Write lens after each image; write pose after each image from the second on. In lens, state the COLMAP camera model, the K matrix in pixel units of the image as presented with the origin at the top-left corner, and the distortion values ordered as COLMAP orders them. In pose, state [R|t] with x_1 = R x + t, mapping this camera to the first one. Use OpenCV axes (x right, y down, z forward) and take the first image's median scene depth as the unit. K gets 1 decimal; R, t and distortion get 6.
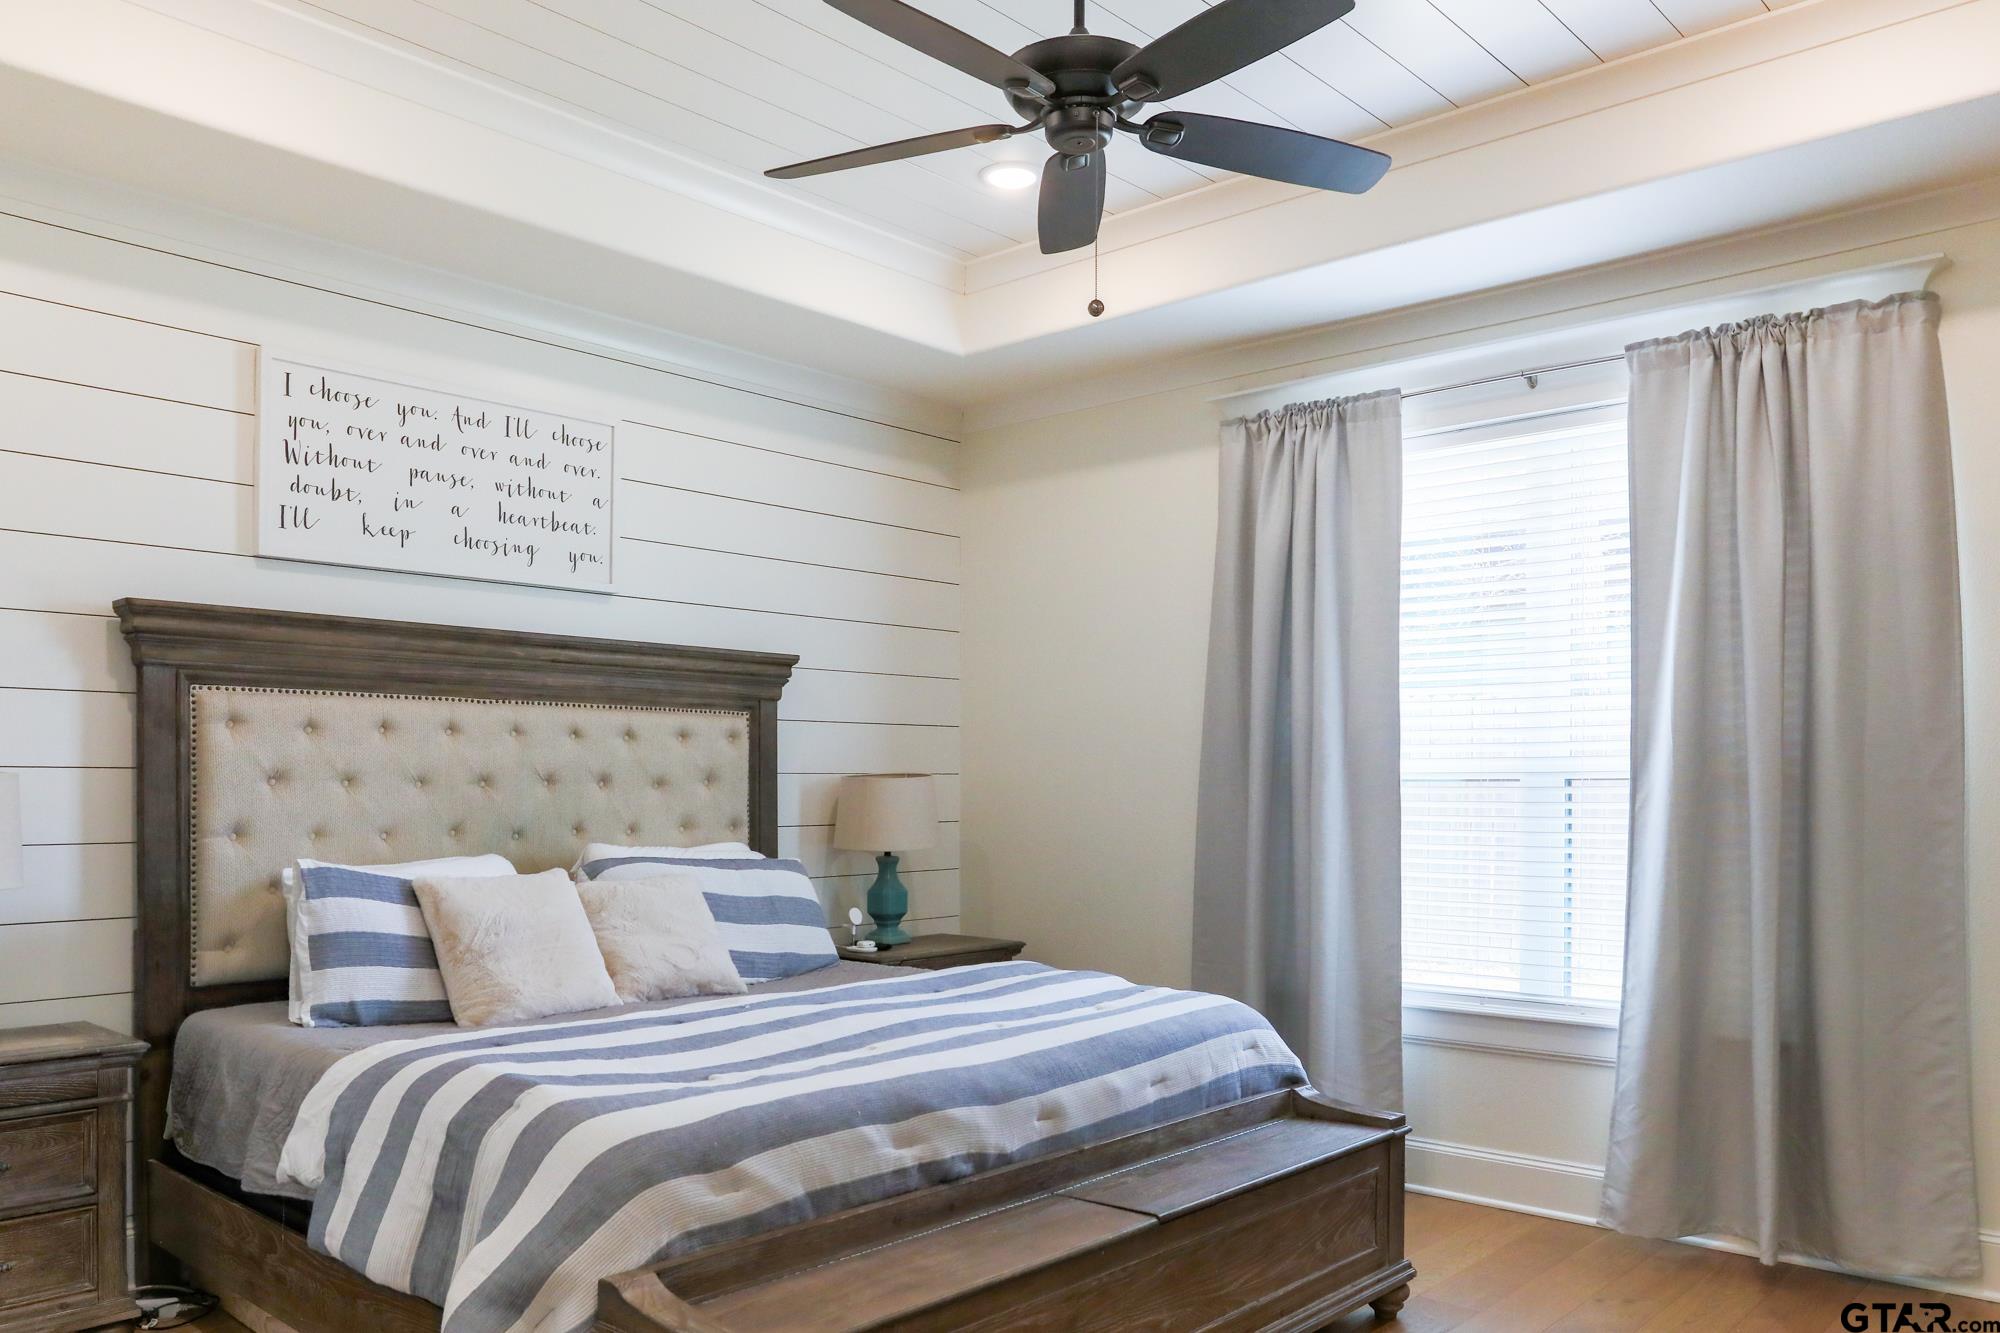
lens RADIAL K [[1524.5, 0, 1078.5], [0, 1524.5, 778.6], [0, 0, 1]] dist [-0.035685, 0.041098]
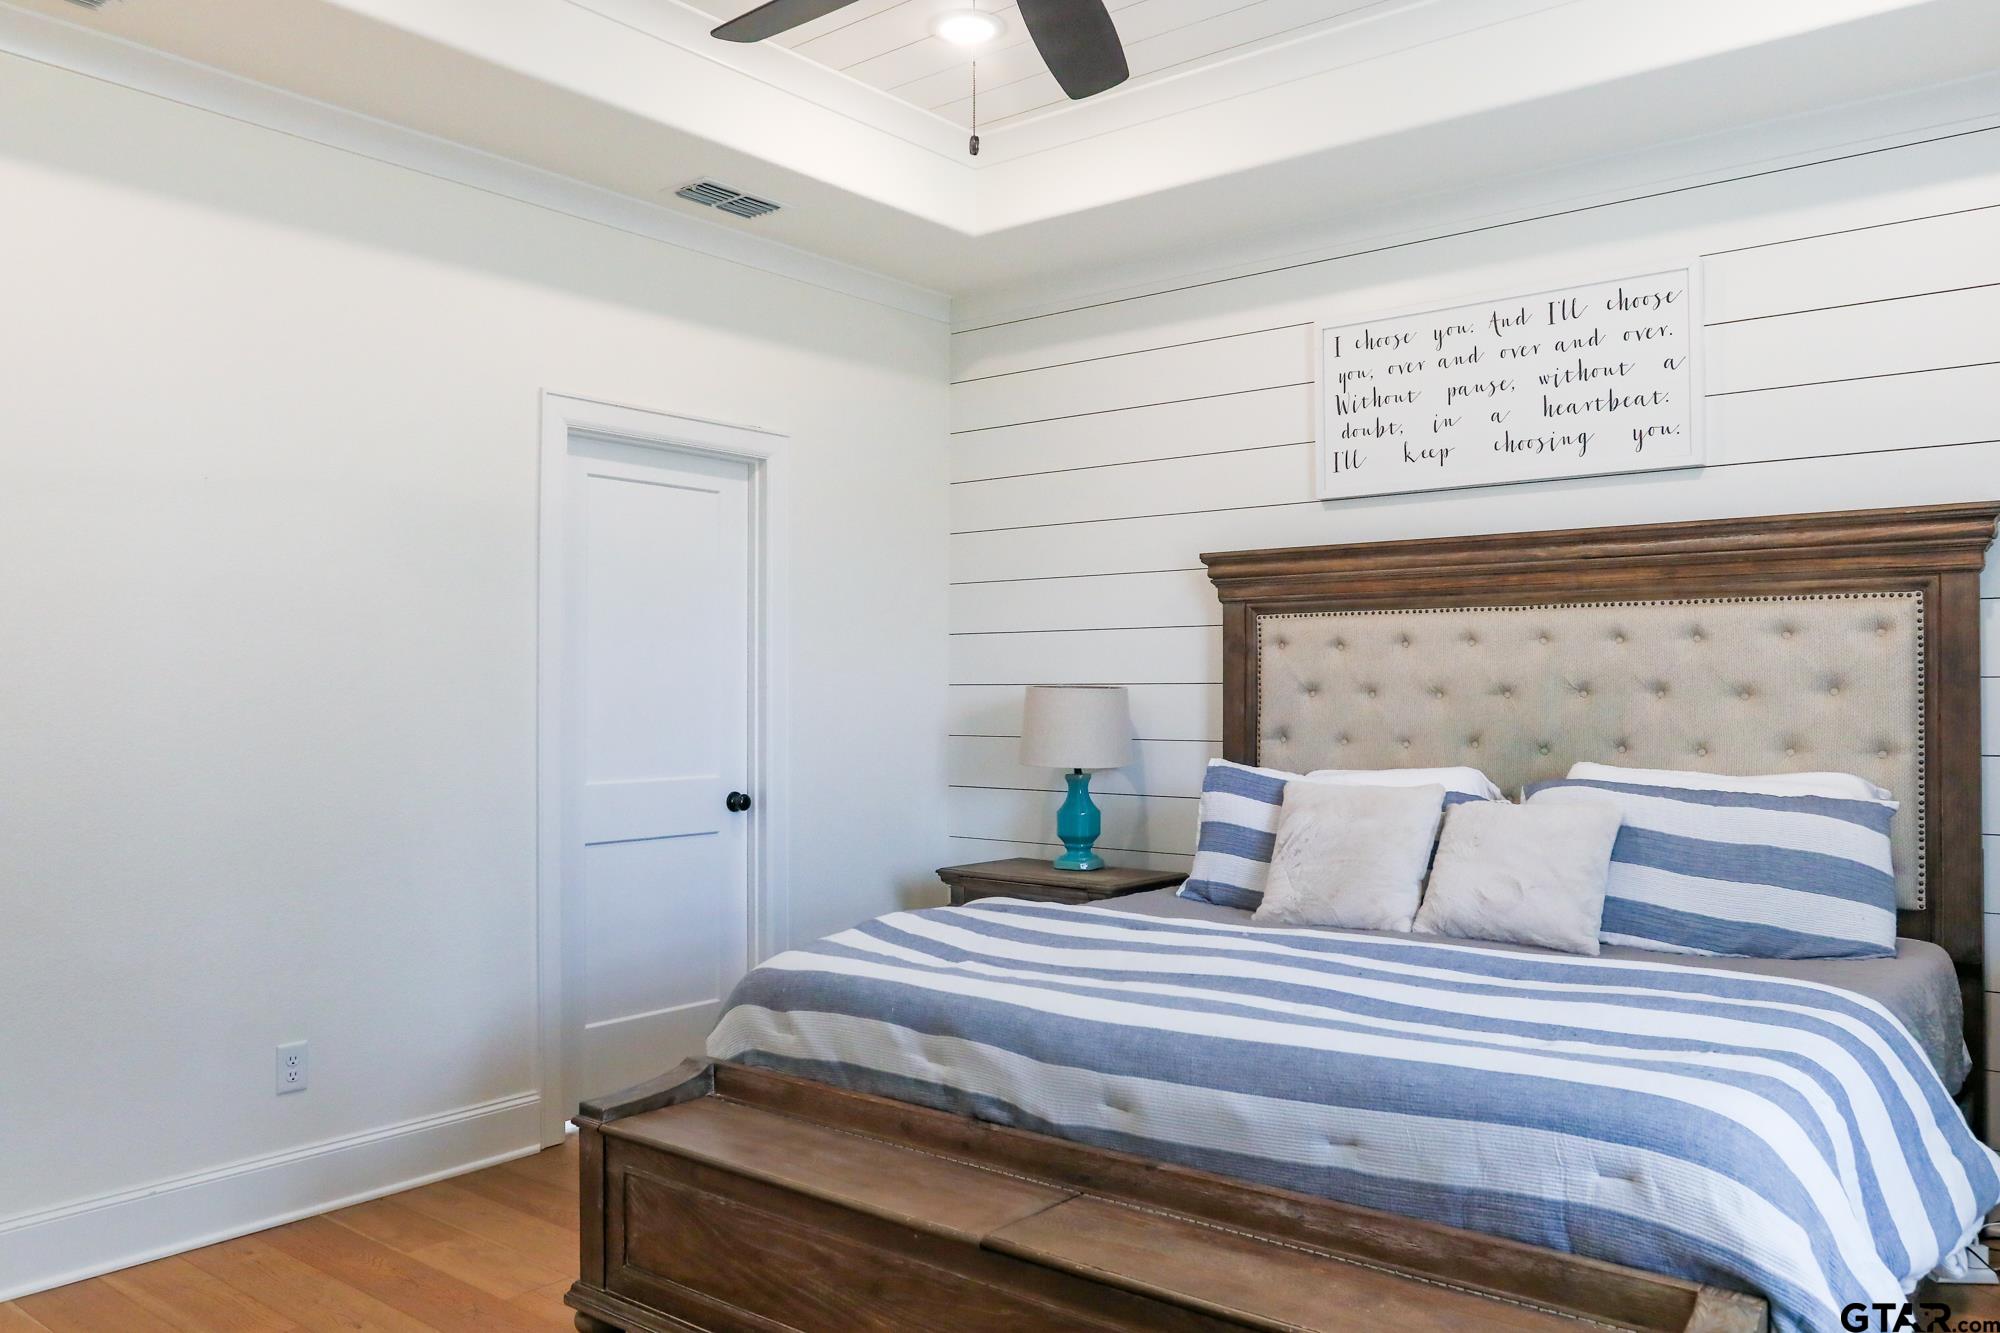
lens RADIAL K [[1505.7, 0, 989.0], [0, 1505.7, 667.4], [0, 0, 1]] dist [-0.032679, 0.024218]
pose [[0.012315, -0.017022, -0.999779, 0.585103], [0.005898, 0.999839, -0.016950, 0.000900], [0.999907, -0.005688, 0.012414, 0.687819]]
